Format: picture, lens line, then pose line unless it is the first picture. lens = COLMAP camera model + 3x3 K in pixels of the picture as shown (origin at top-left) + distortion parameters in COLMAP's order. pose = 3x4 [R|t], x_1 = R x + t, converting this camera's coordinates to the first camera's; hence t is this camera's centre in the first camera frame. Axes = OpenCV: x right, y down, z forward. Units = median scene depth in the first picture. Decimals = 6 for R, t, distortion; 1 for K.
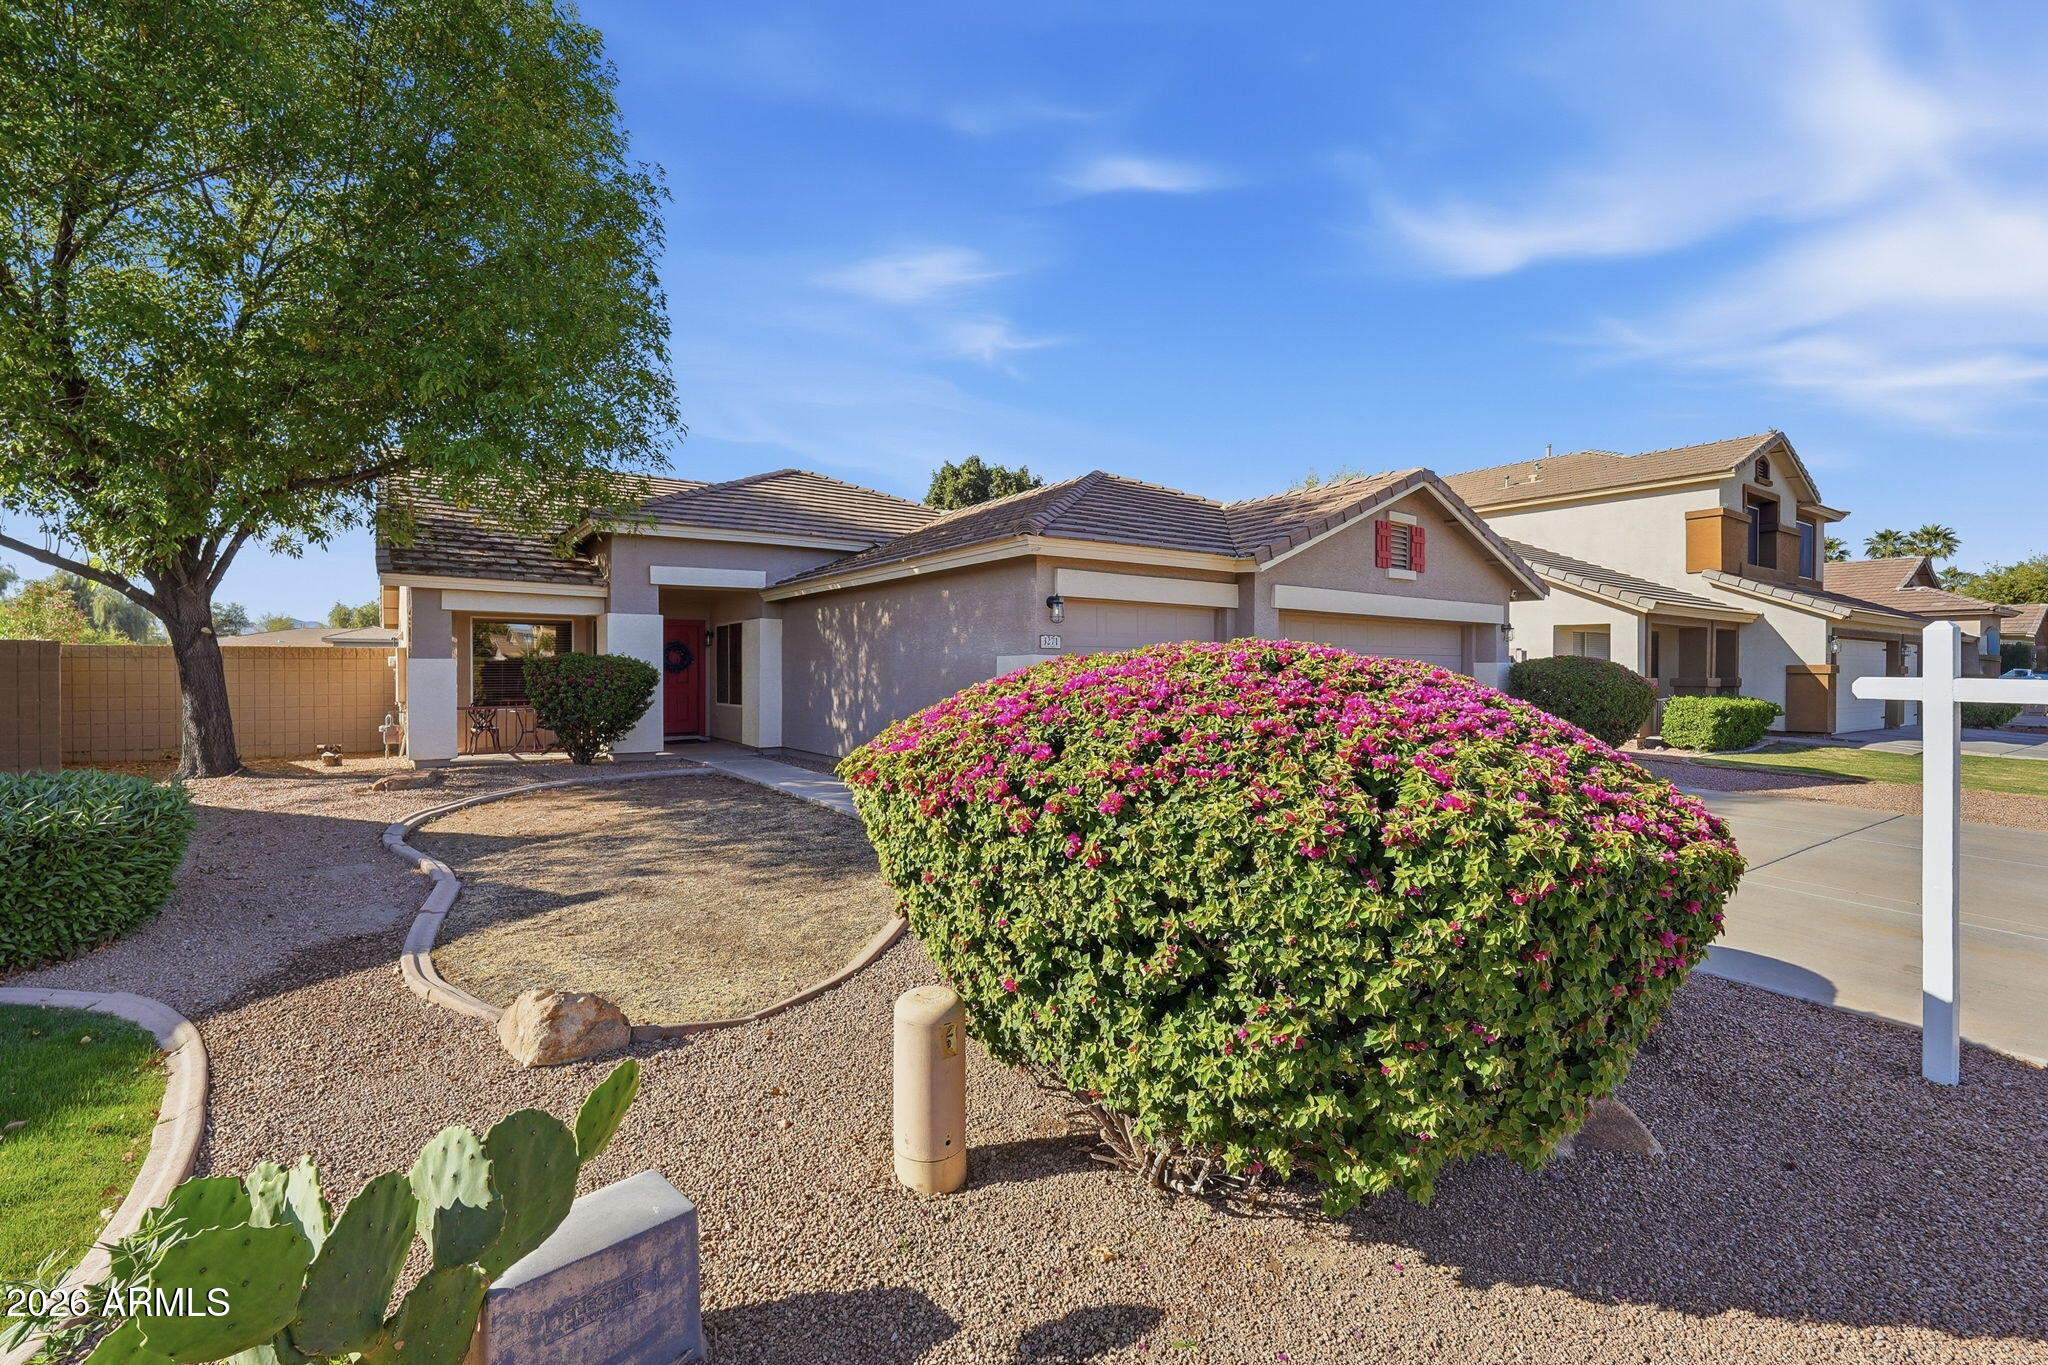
lens RADIAL K [[907.7, 0, 1025.1], [0, 907.7, 676.8], [0, 0, 1]] dist [-0.007611, -0.000154]
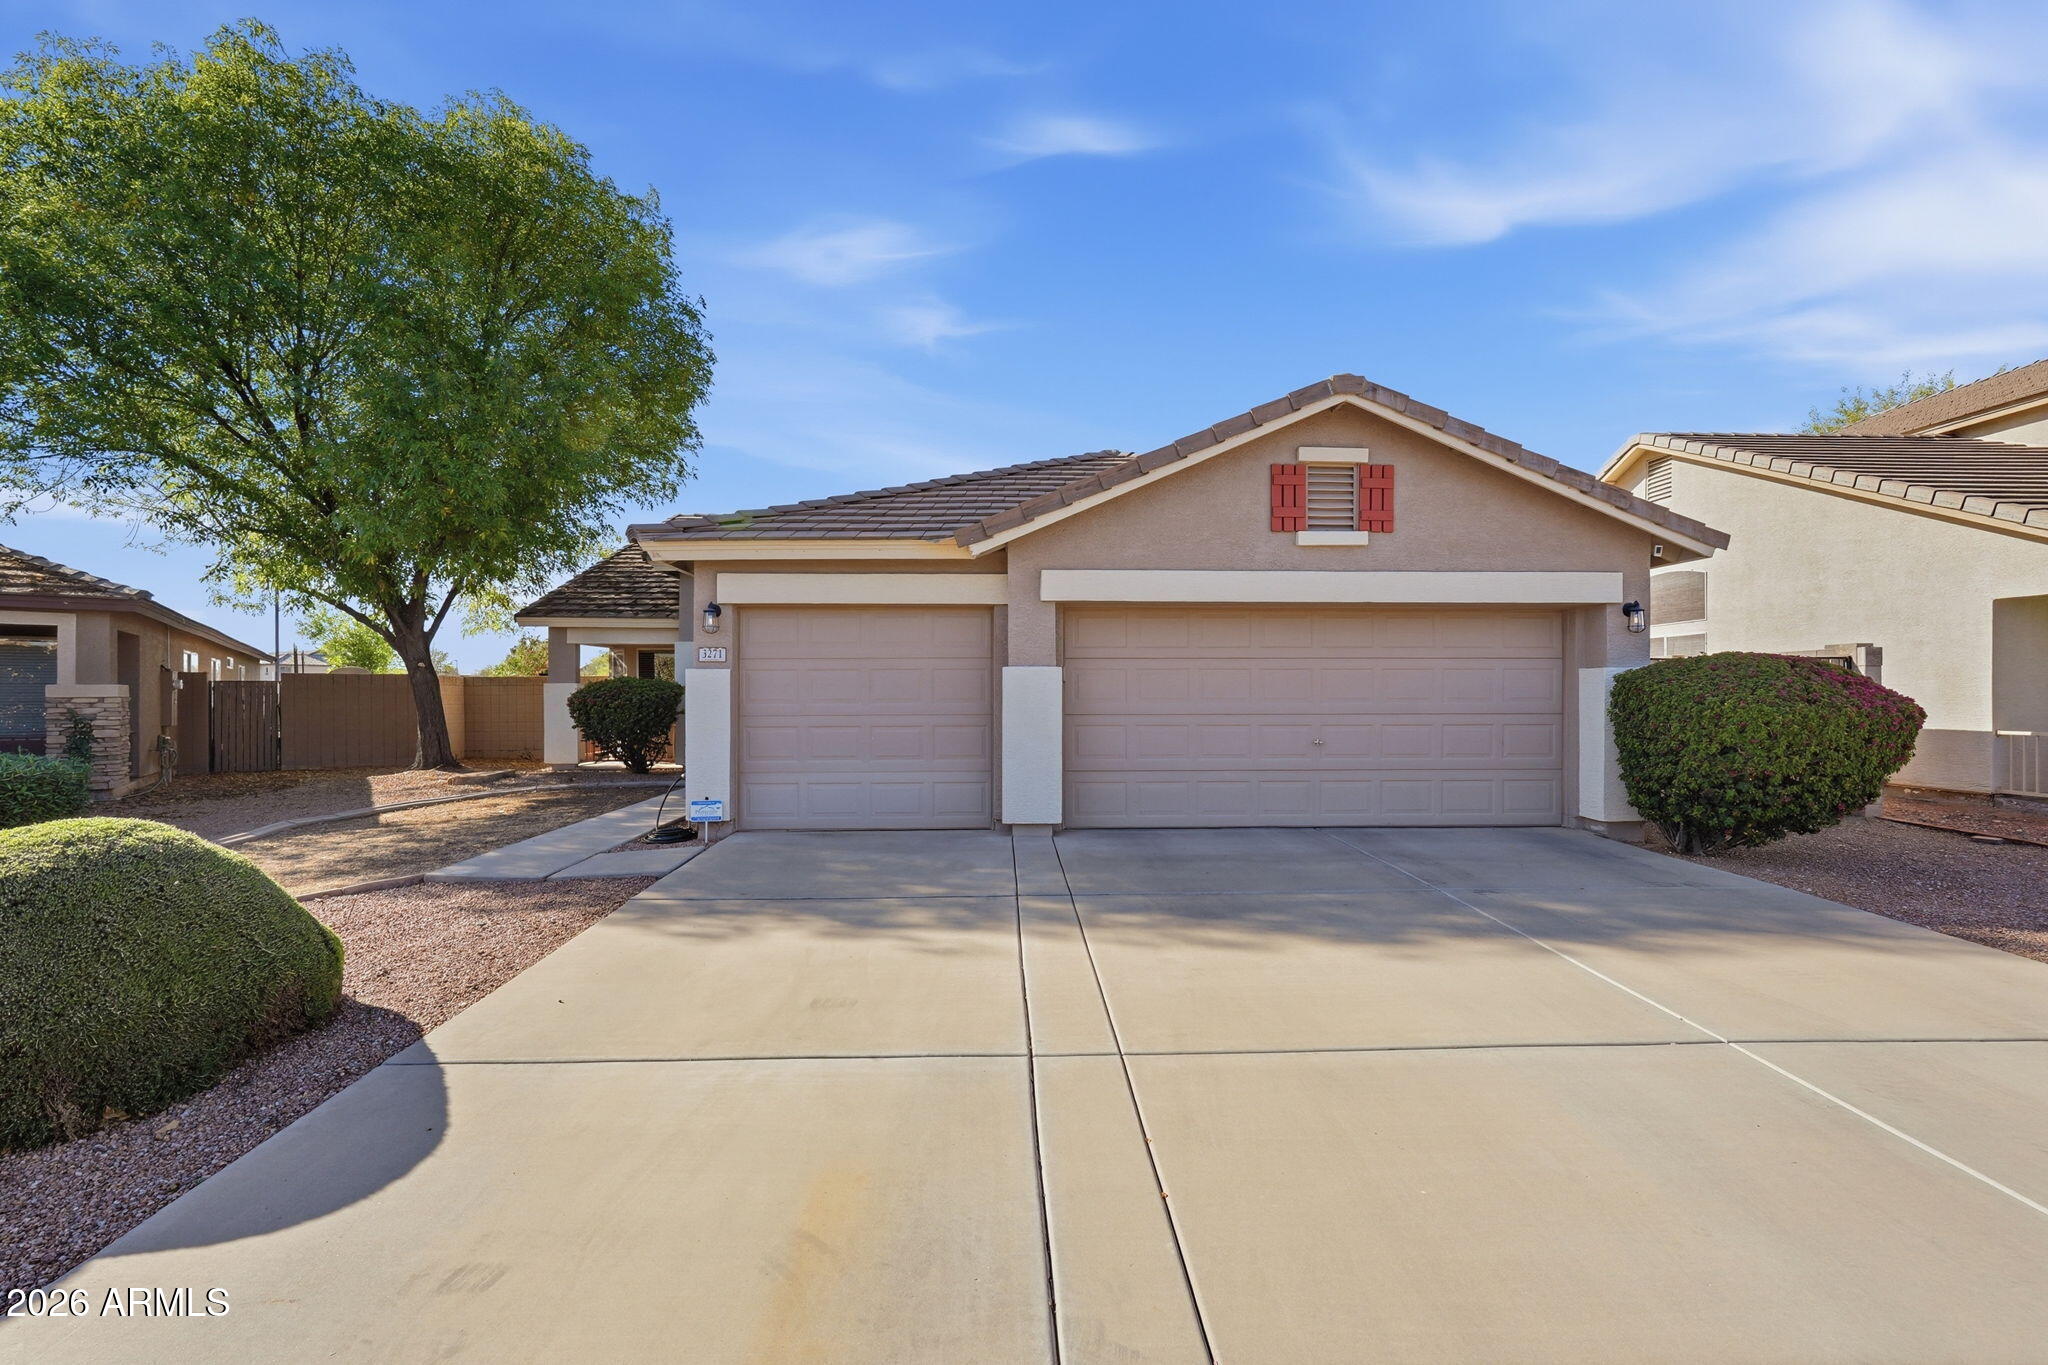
lens RADIAL K [[907.7, 0, 1025.1], [0, 907.7, 676.8], [0, 0, 1]] dist [-0.007611, -0.000154]
pose [[0.827558, -0.015319, -0.561171, 0.592686], [0.000648, 0.999653, -0.026333, 0.005468], [0.561379, 0.021429, 0.827281, 0.321497]]
